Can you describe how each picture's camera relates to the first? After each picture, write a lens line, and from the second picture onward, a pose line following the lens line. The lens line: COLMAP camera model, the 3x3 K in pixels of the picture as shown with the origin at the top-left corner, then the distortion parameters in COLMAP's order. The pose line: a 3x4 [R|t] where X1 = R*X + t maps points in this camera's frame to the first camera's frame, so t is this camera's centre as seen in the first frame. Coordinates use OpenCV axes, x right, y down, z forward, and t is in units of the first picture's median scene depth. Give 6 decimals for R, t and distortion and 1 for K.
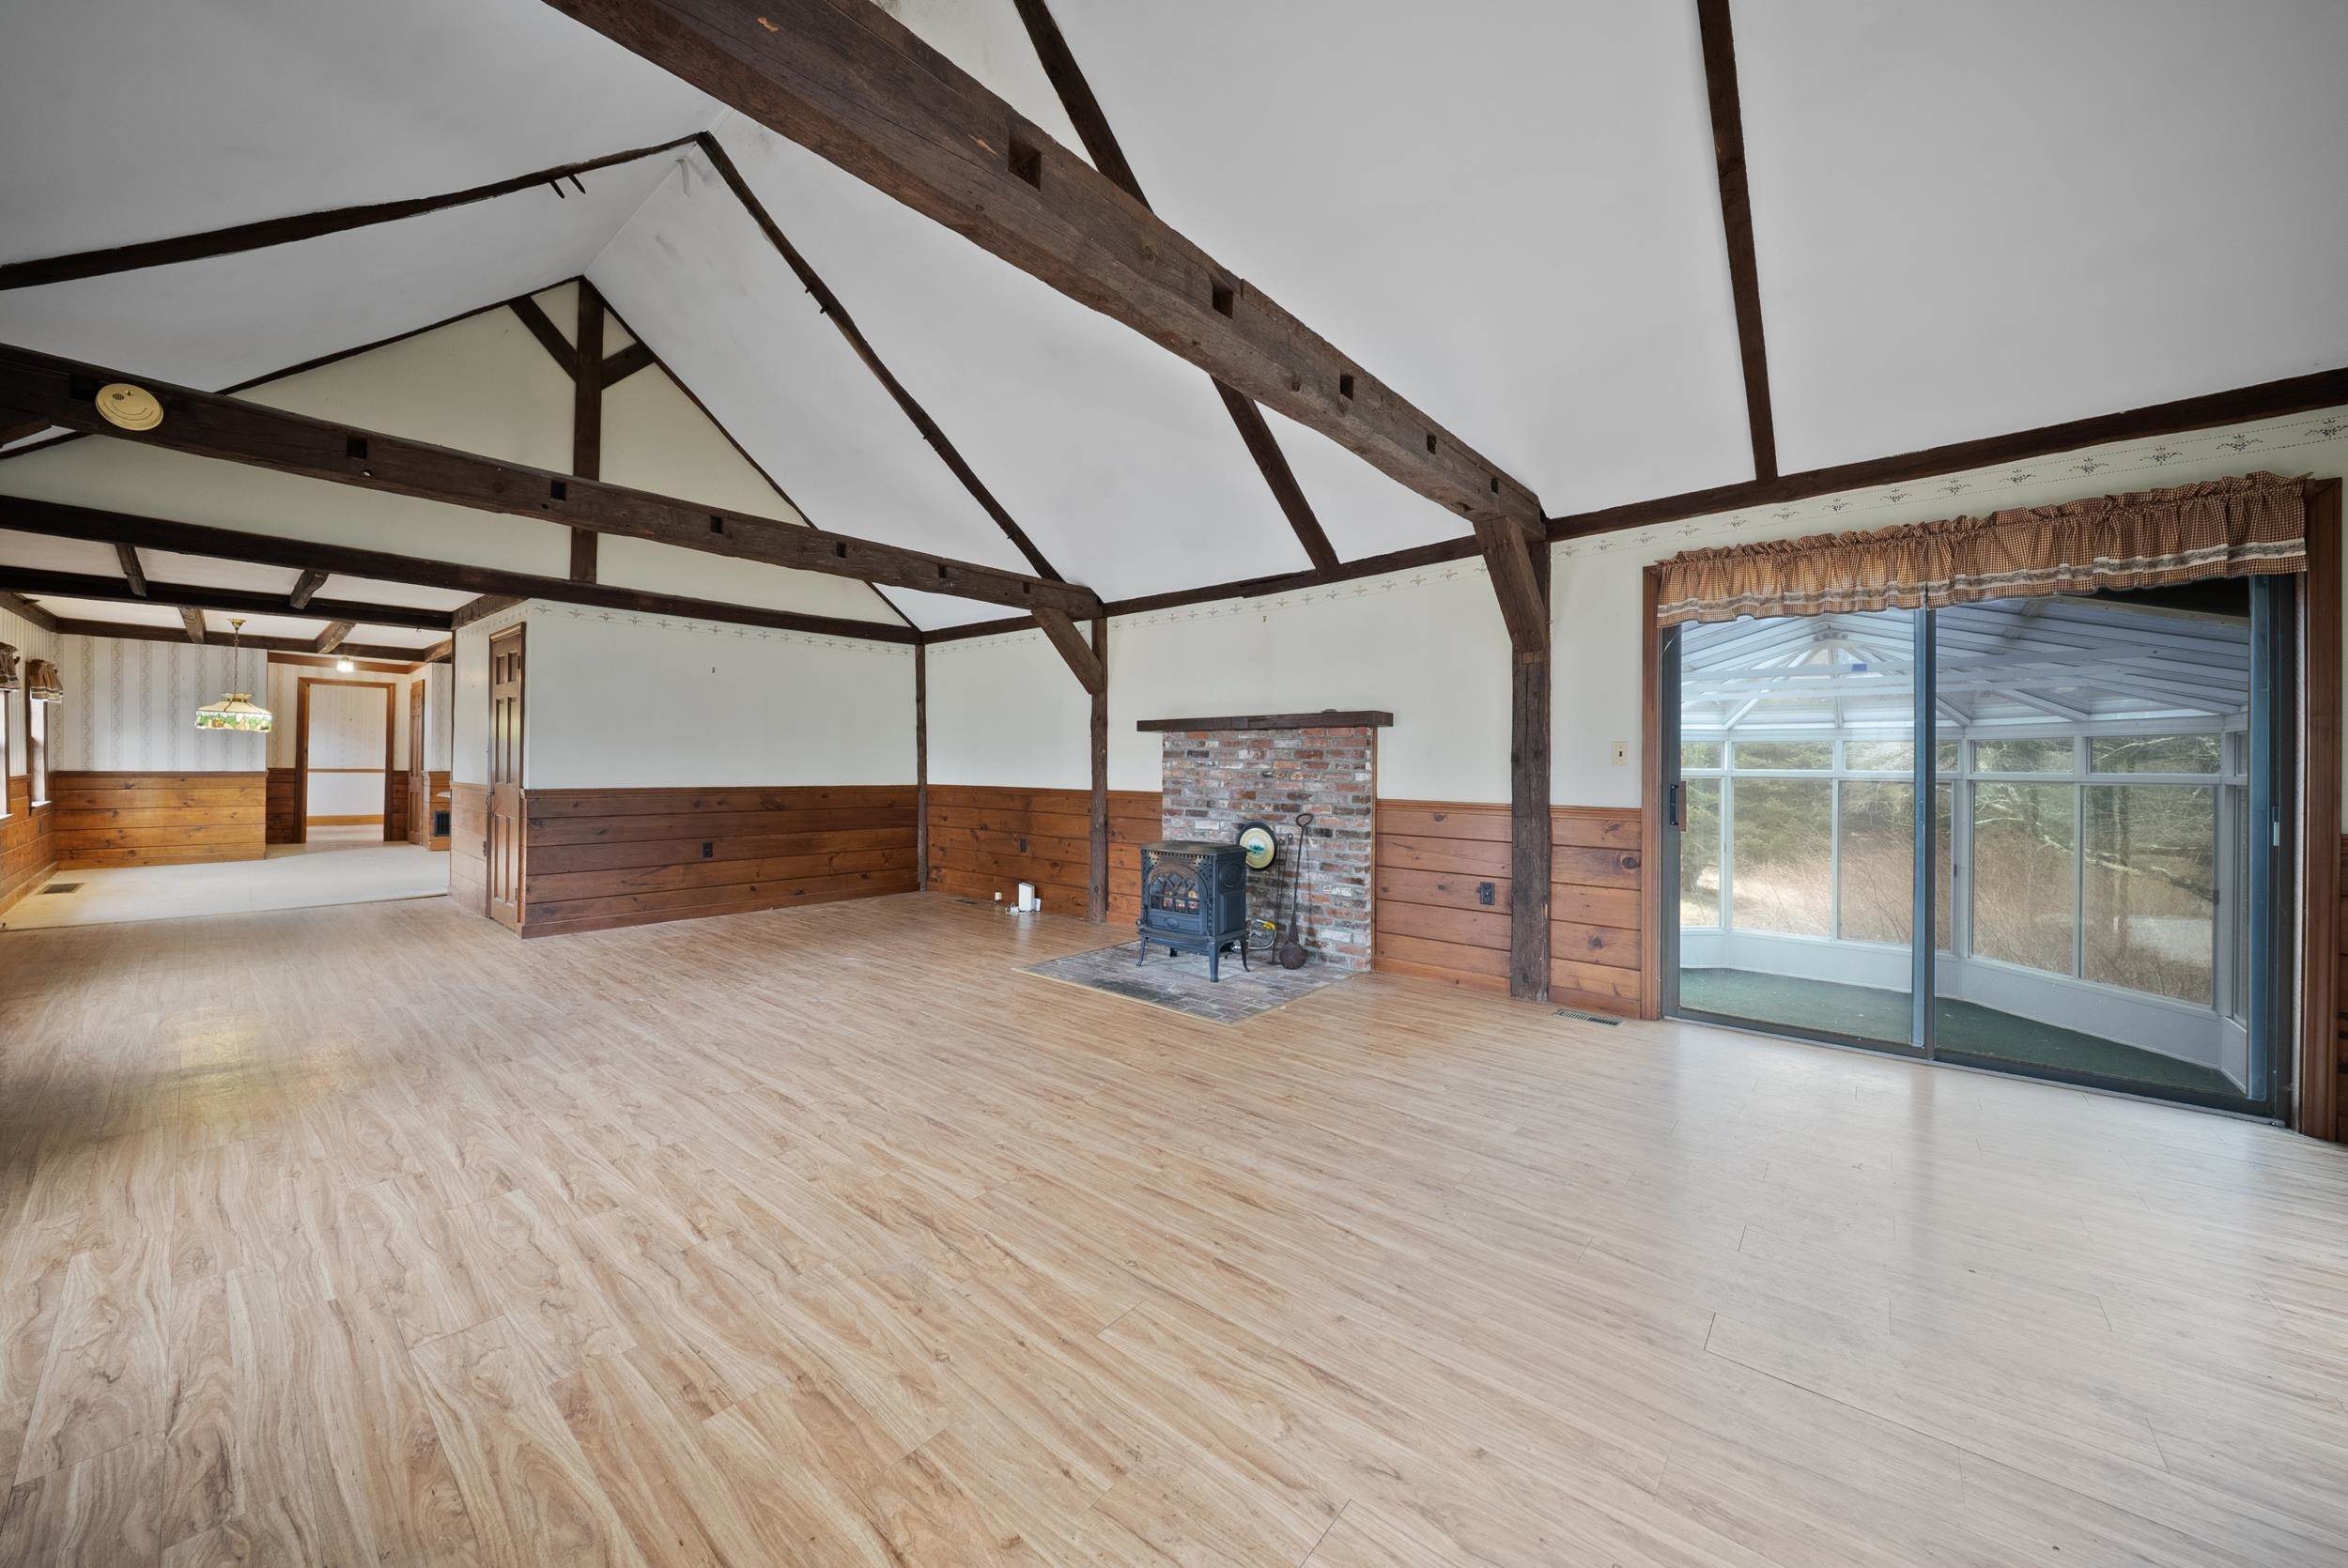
lens RADIAL K [[837.5, 0, 1175.2], [0, 837.5, 761.9], [0, 0, 1]] dist [0.010678, -0.006714]
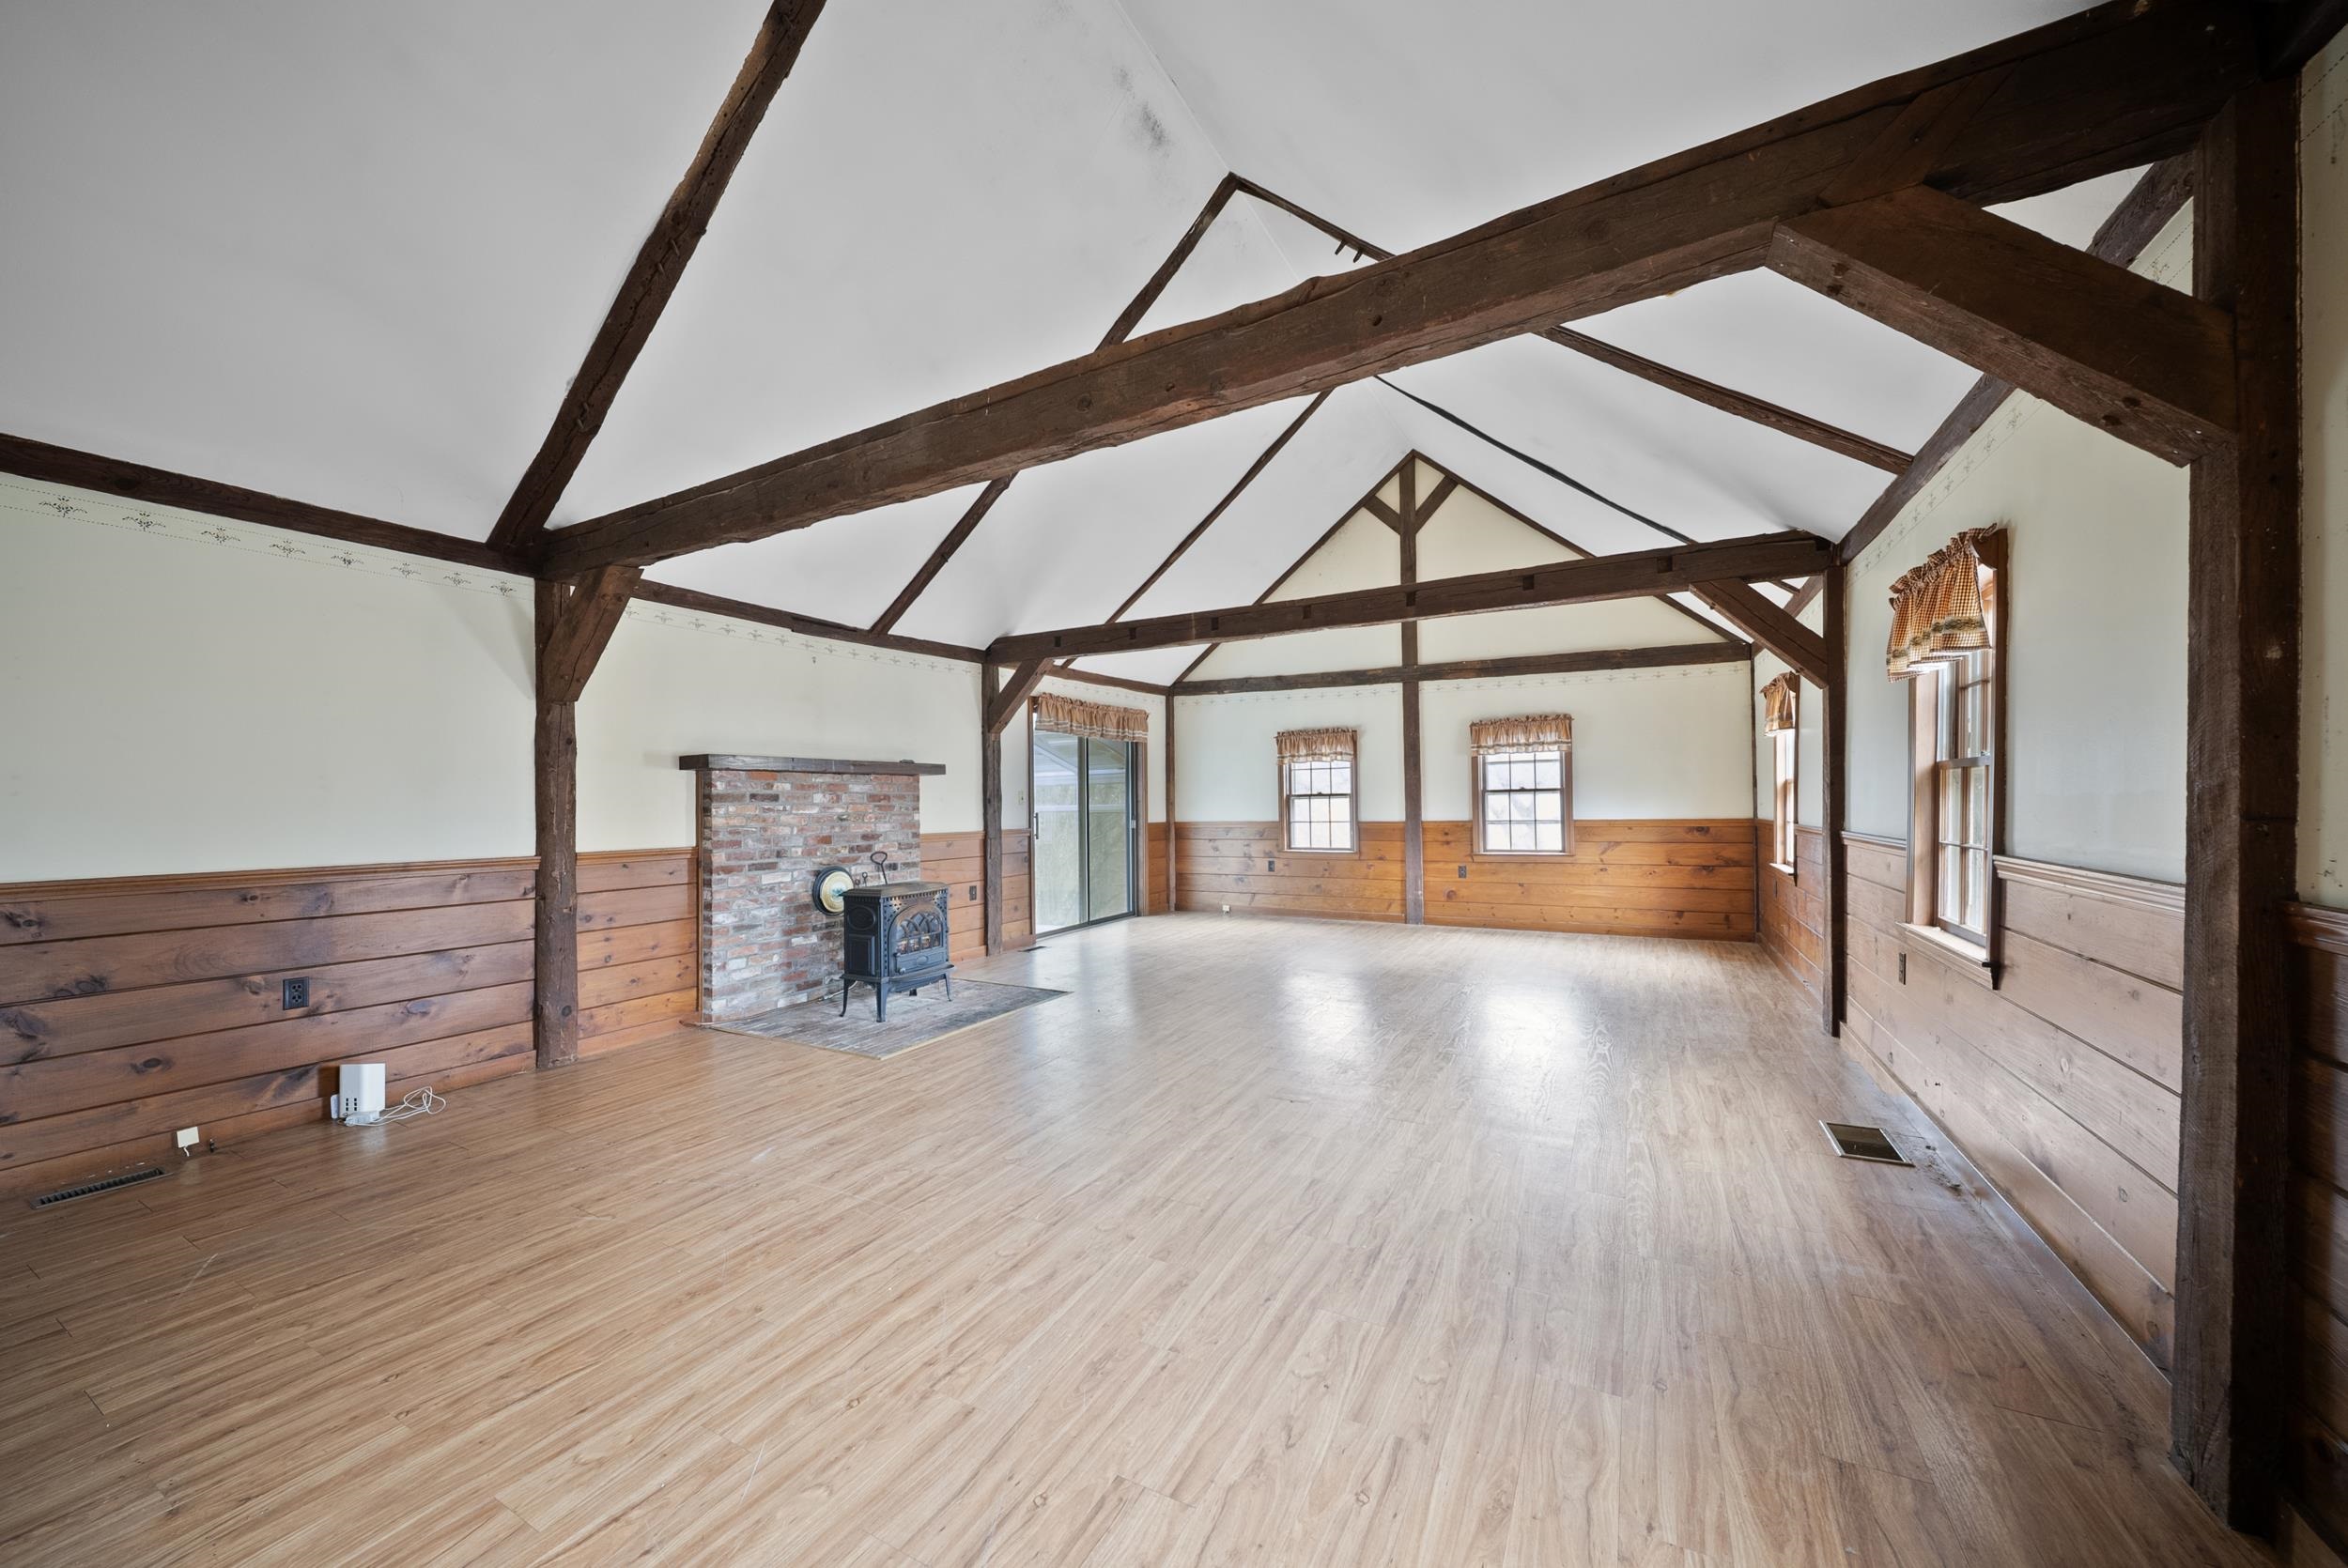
lens RADIAL K [[857.1, 0, 1181.5], [0, 857.1, 776.8], [0, 0, 1]] dist [0.010290, -0.007671]
pose [[-0.229181, 0.027061, 0.973008, -1.021019], [0.010723, 0.999623, -0.025275, -0.004261], [-0.973325, 0.004641, -0.229385, 0.853815]]
